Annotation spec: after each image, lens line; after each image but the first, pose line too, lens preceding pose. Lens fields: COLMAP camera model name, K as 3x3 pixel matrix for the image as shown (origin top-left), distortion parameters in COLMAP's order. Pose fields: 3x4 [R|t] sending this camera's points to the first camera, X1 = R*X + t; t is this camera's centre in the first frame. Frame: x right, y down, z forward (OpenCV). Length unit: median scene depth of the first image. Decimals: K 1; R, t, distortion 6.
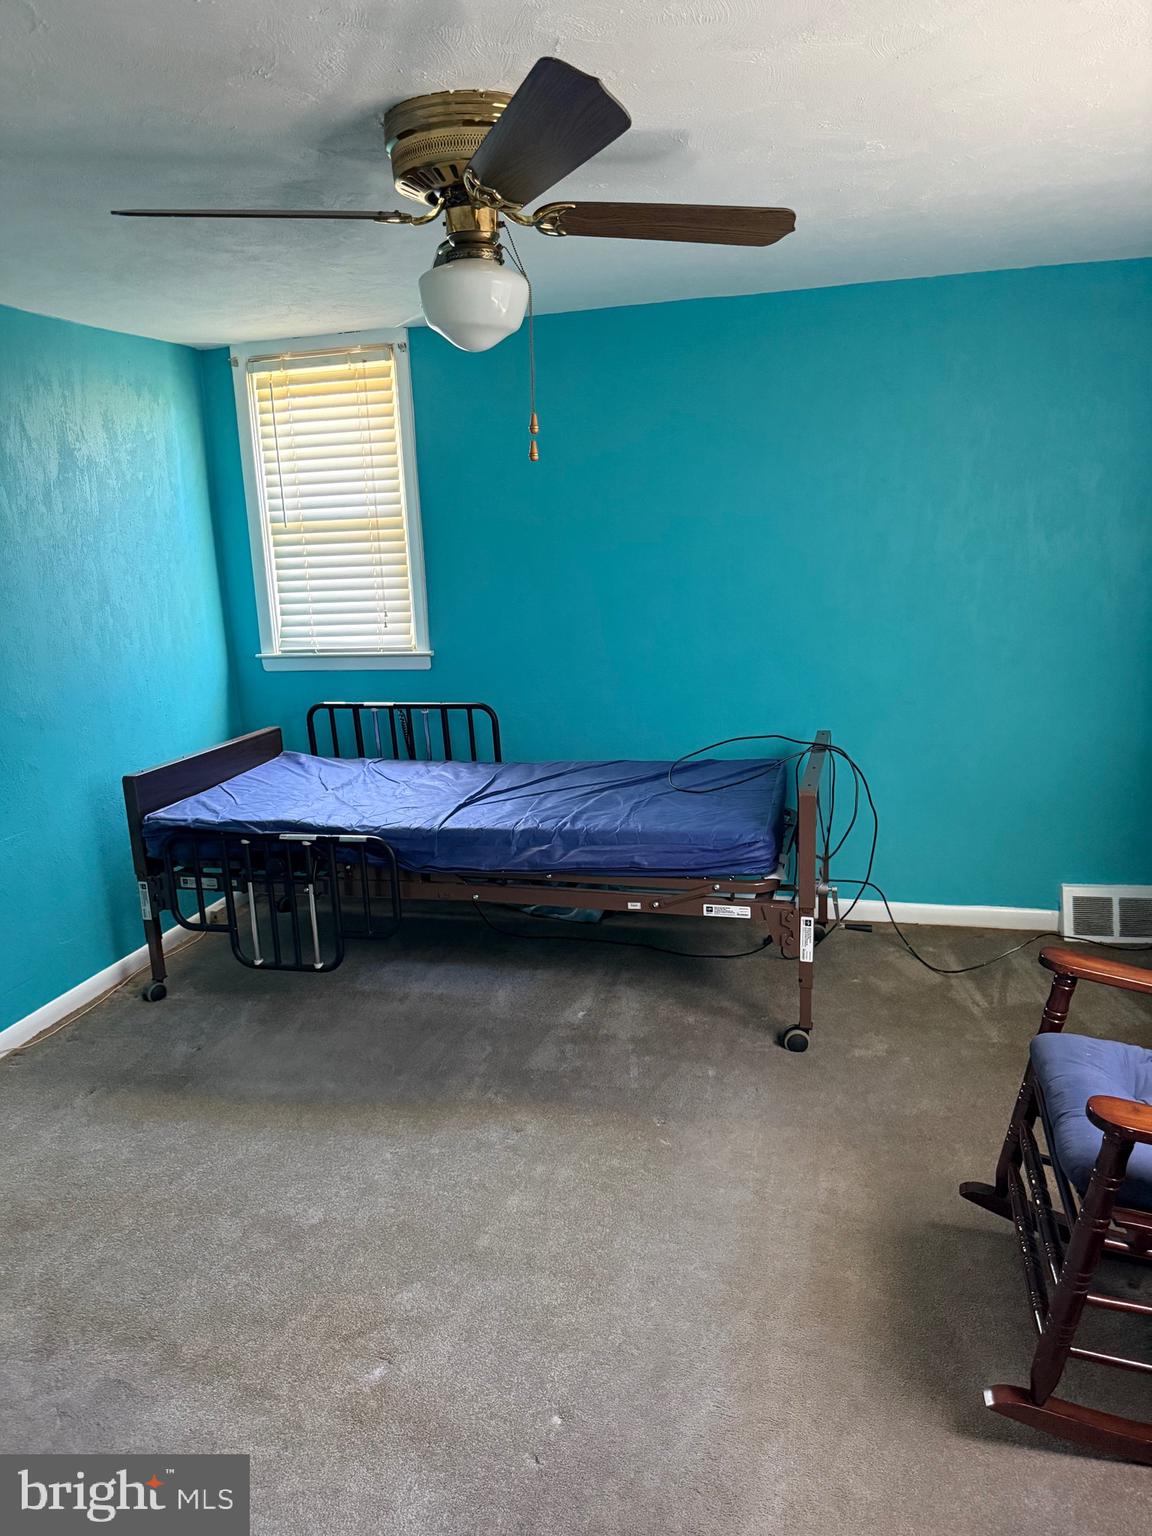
lens RADIAL K [[1090.6, 0, 573.3], [0, 1090.6, 763.2], [0, 0, 1]] dist [0.033860, -0.003279]
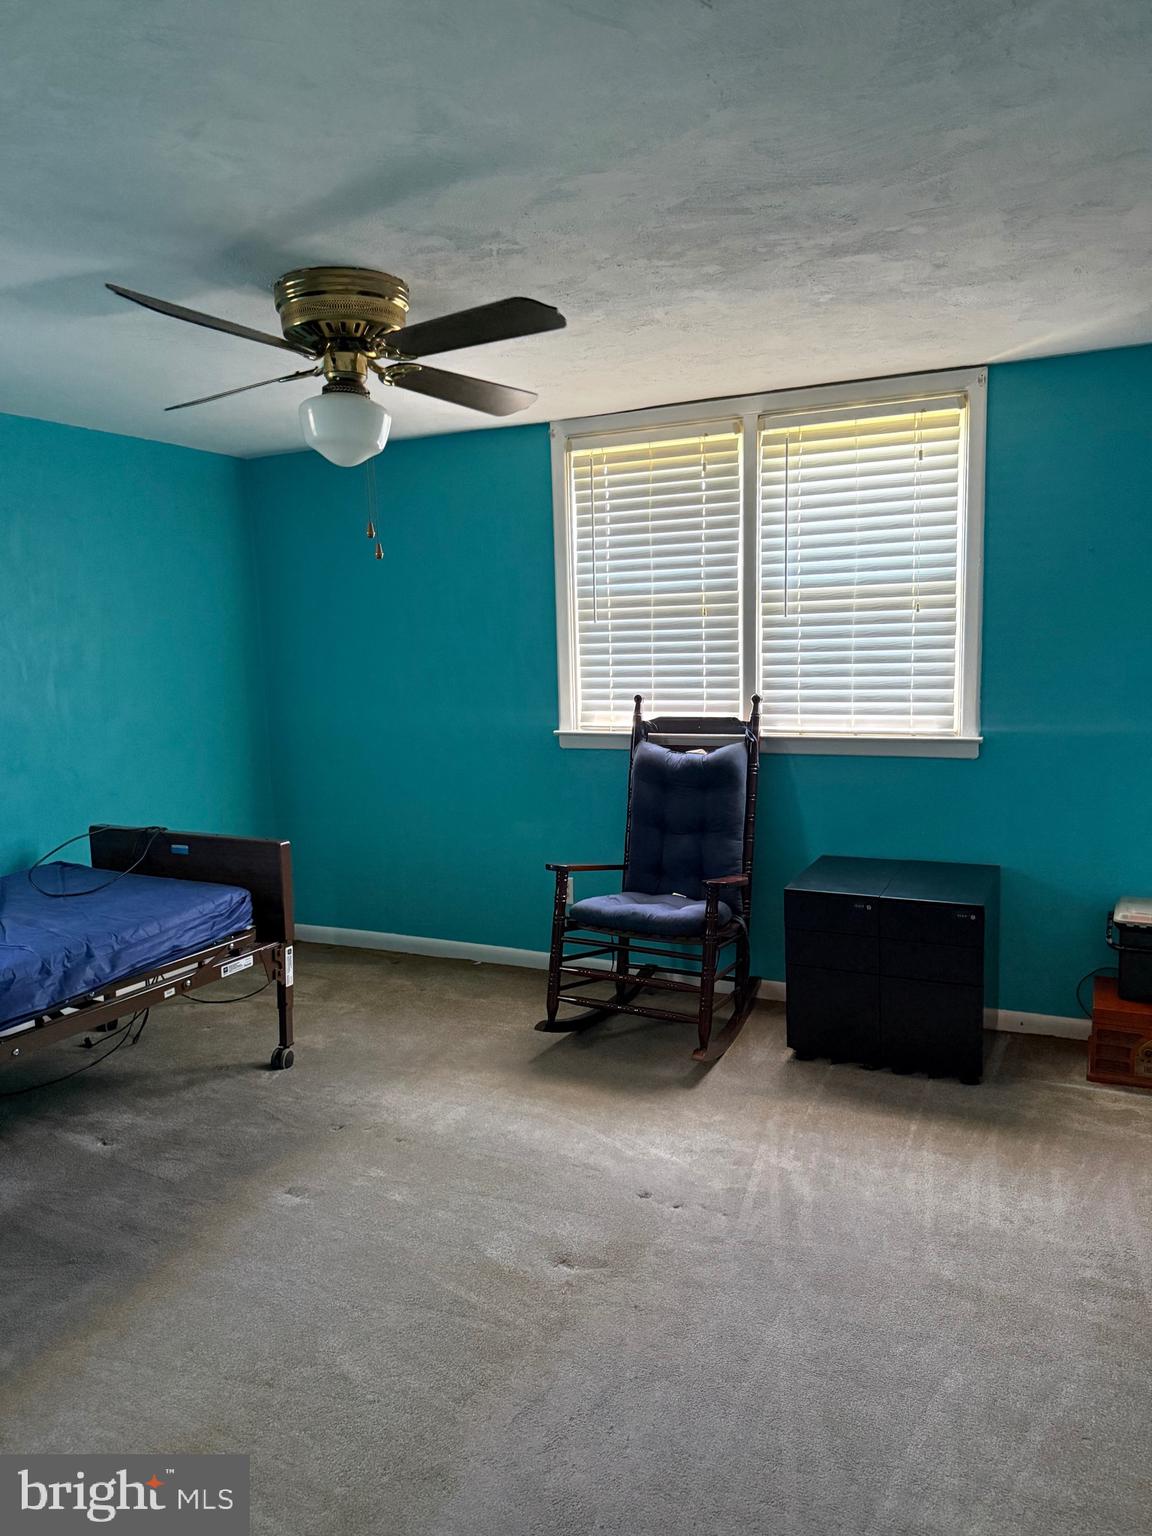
lens RADIAL K [[1090.6, 0, 575.8], [0, 1090.6, 771.0], [0, 0, 1]] dist [0.033860, -0.003279]
pose [[0.199159, -0.085950, 0.976191, -0.841773], [0.230722, 0.972256, 0.038532, -0.018565], [-0.952420, 0.217555, 0.213464, 0.387266]]
